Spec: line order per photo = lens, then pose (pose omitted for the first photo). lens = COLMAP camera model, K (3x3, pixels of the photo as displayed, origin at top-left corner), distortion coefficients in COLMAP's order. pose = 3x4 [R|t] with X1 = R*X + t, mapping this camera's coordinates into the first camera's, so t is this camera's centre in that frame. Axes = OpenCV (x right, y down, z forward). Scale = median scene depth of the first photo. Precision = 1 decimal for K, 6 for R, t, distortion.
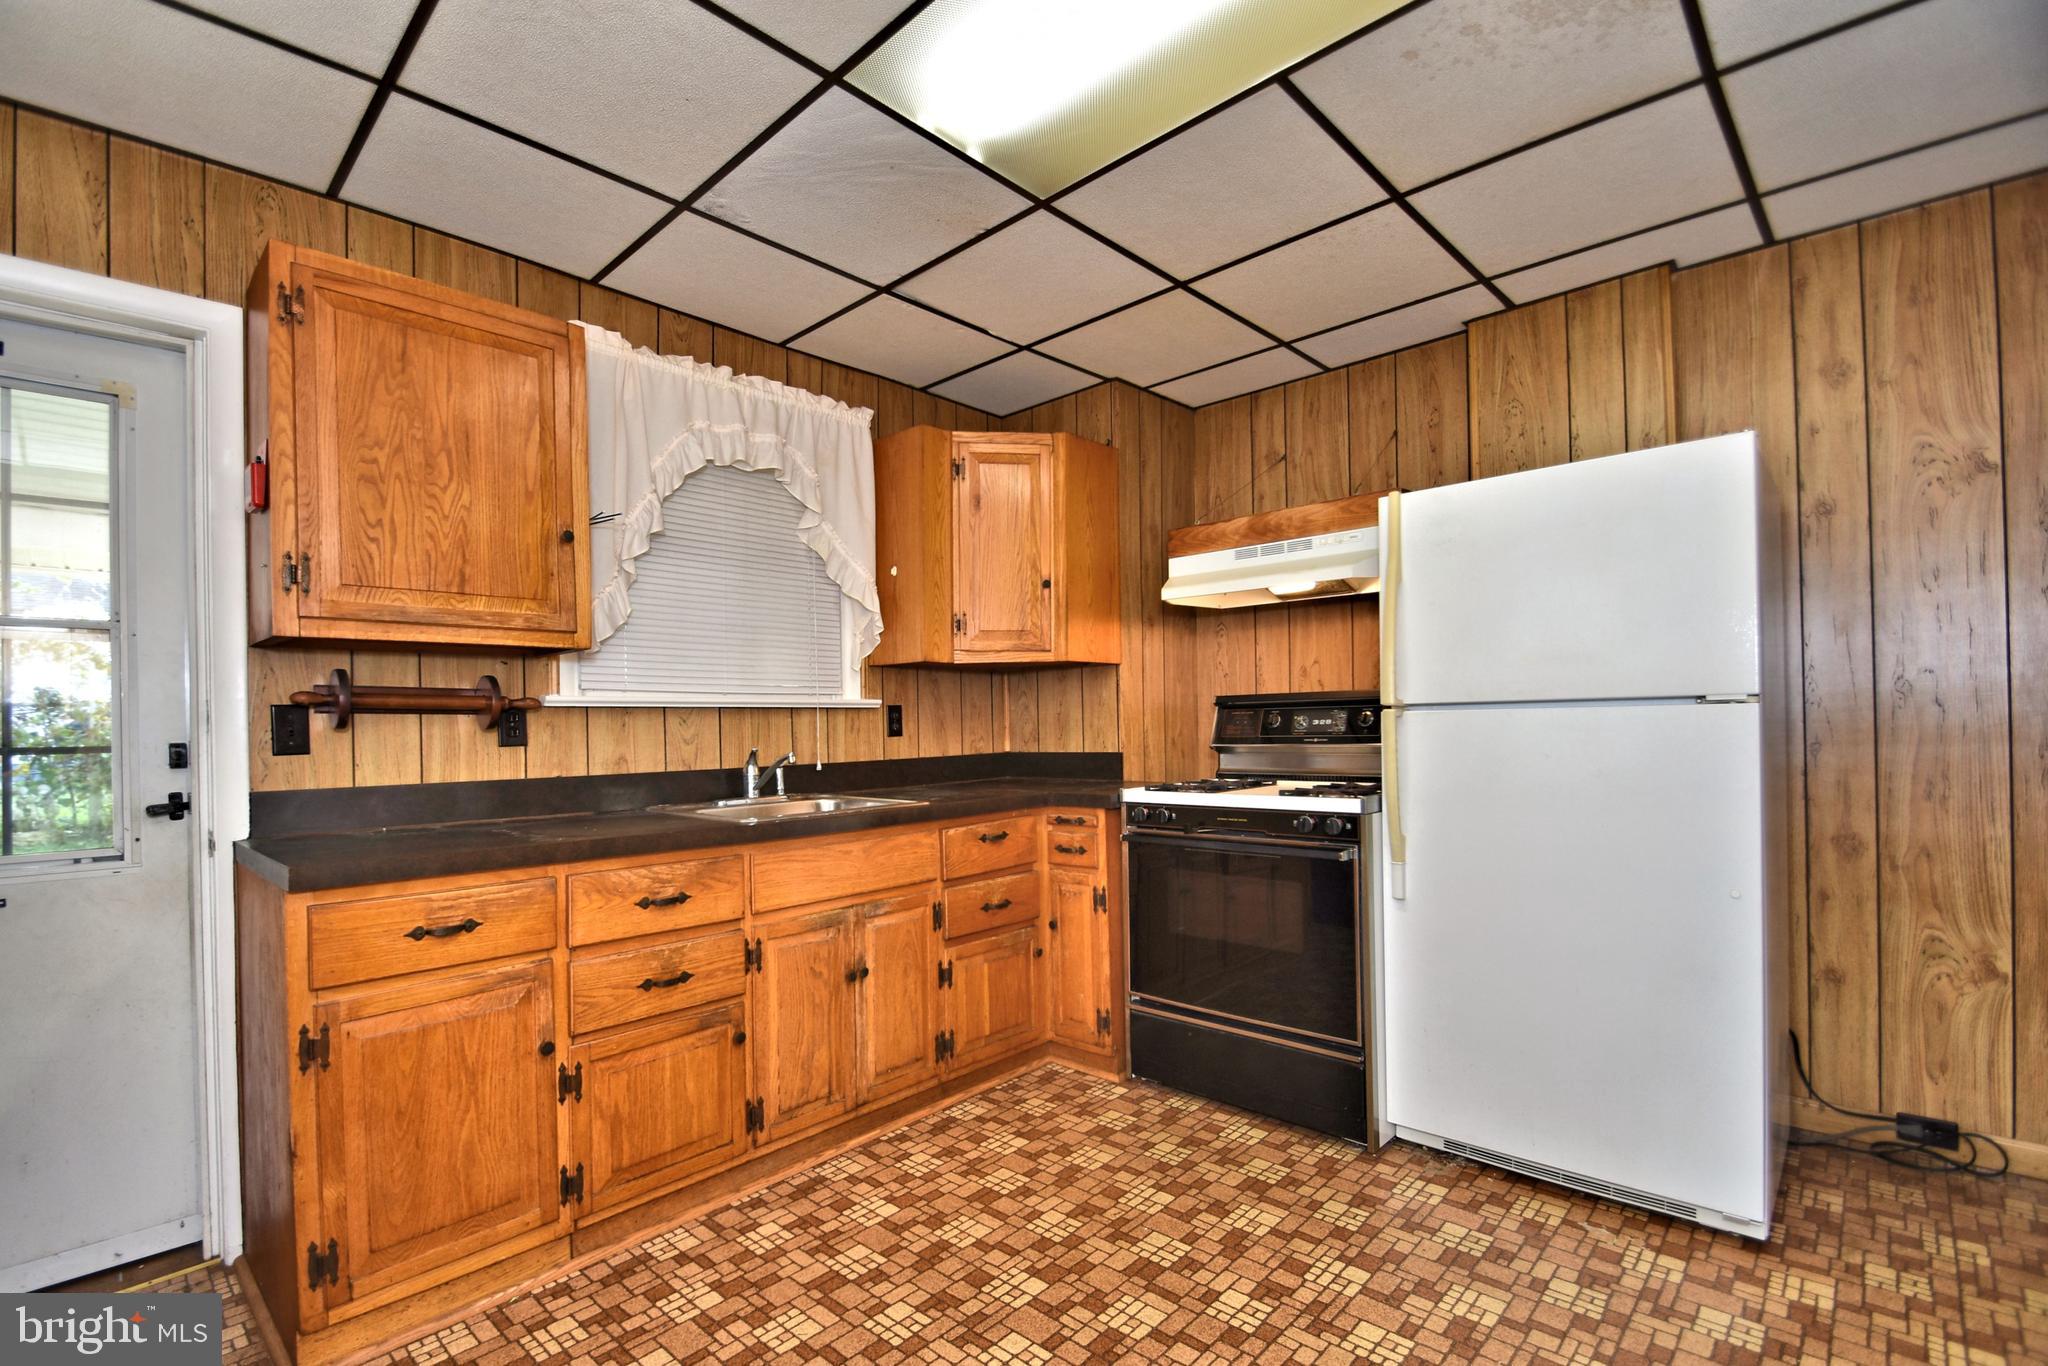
lens RADIAL K [[927.7, 0, 1025.7], [0, 927.7, 715.8], [0, 0, 1]] dist [0.015257, -0.019000]
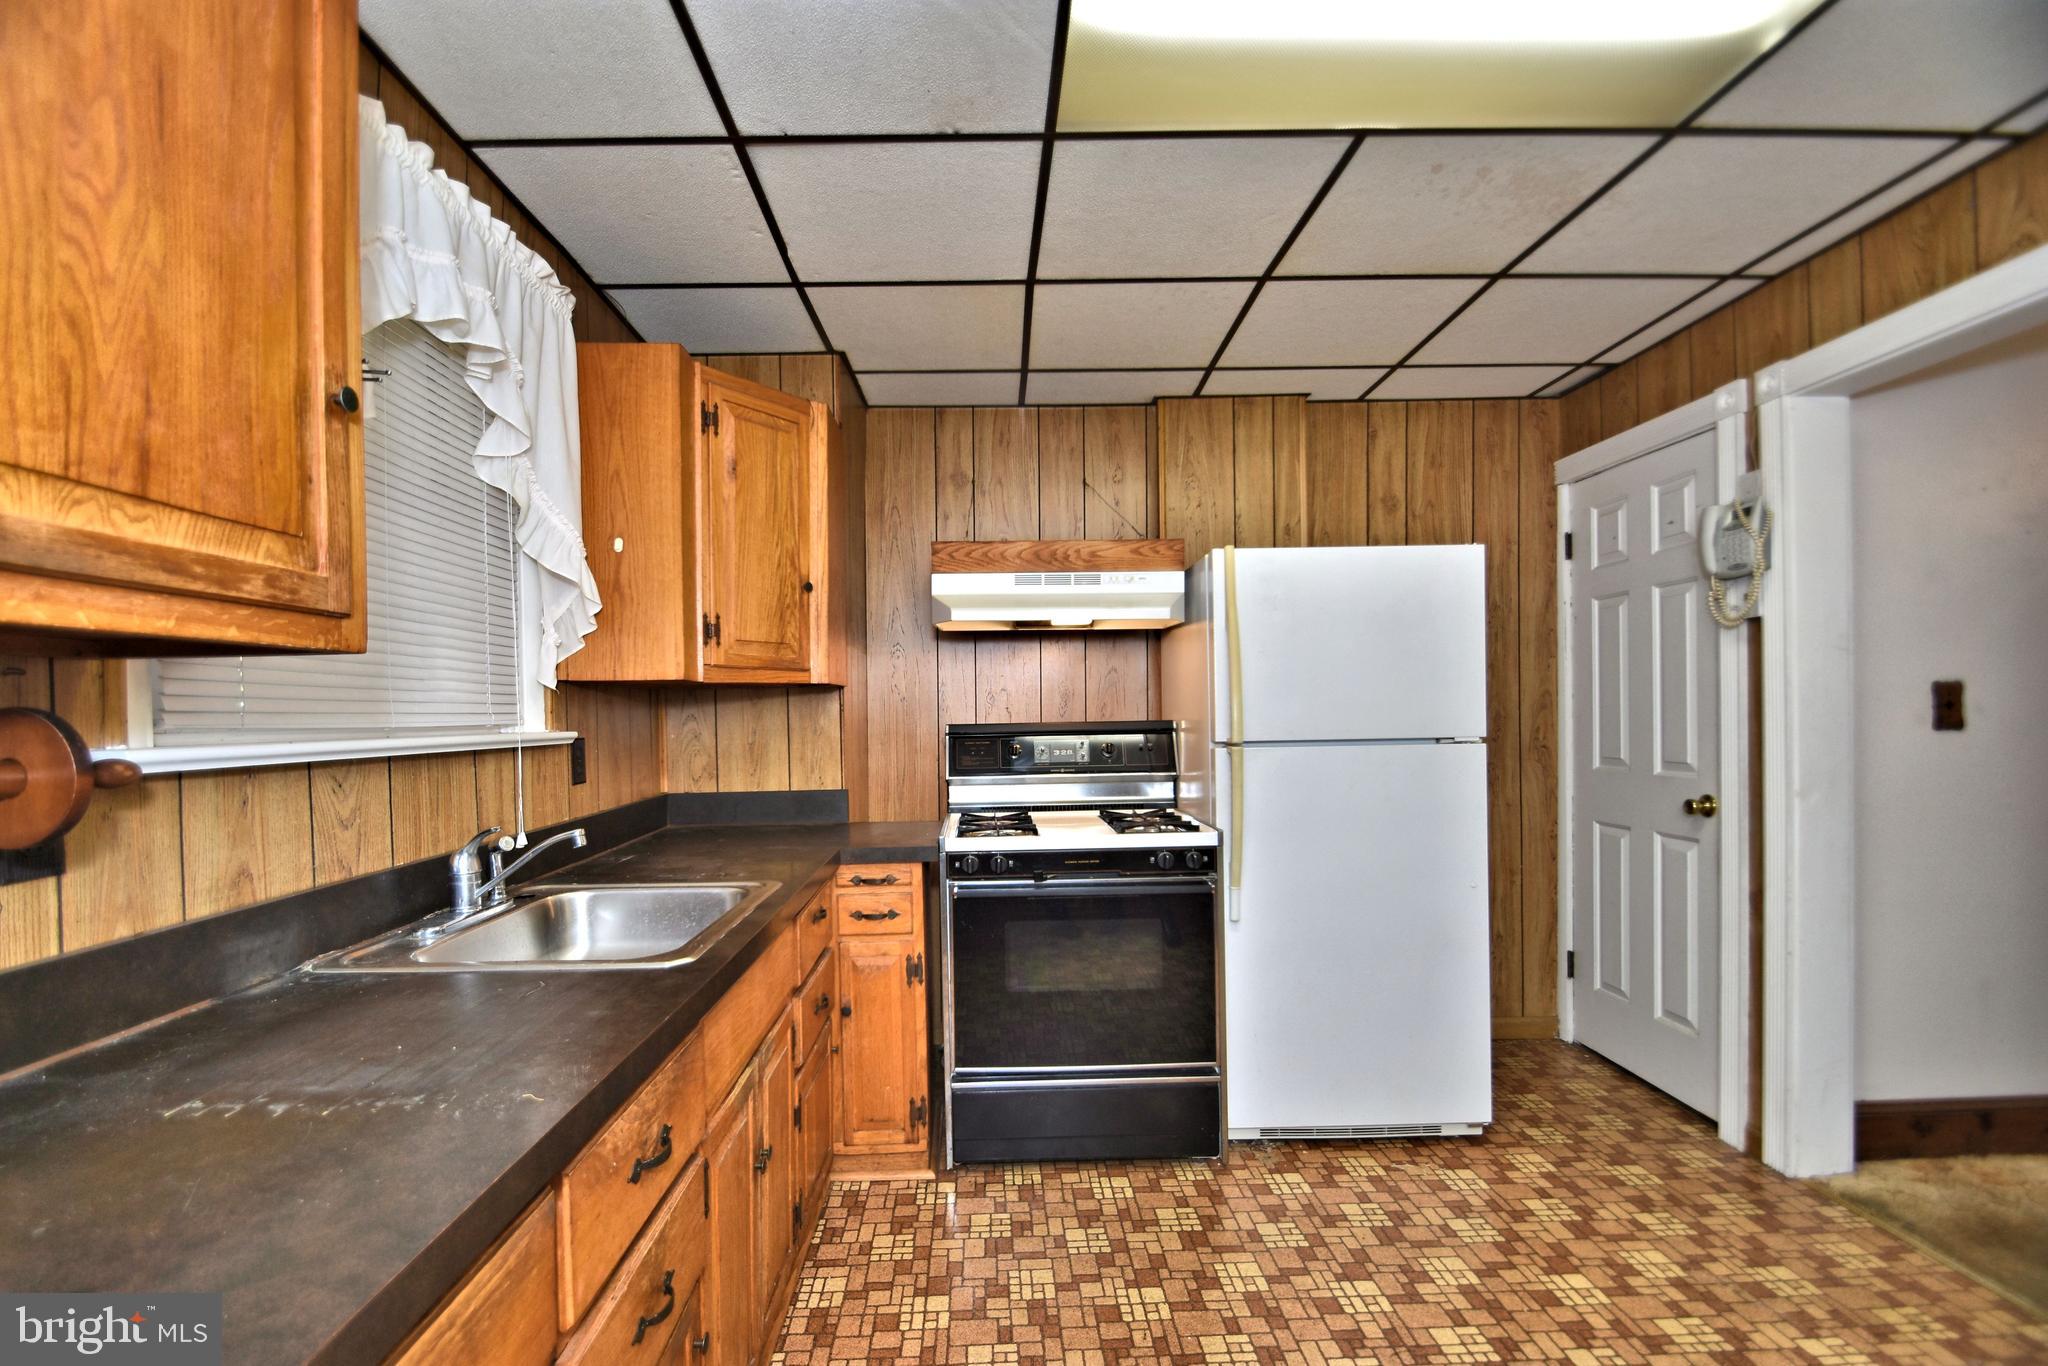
lens RADIAL K [[885.9, 0, 991.8], [0, 885.9, 715.0], [0, 0, 1]] dist [0.021464, -0.020511]
pose [[0.720875, 0.005009, 0.693047, -0.491075], [-0.005371, 0.999984, -0.001640, -0.038031], [-0.693044, -0.002540, 0.720891, 0.417428]]
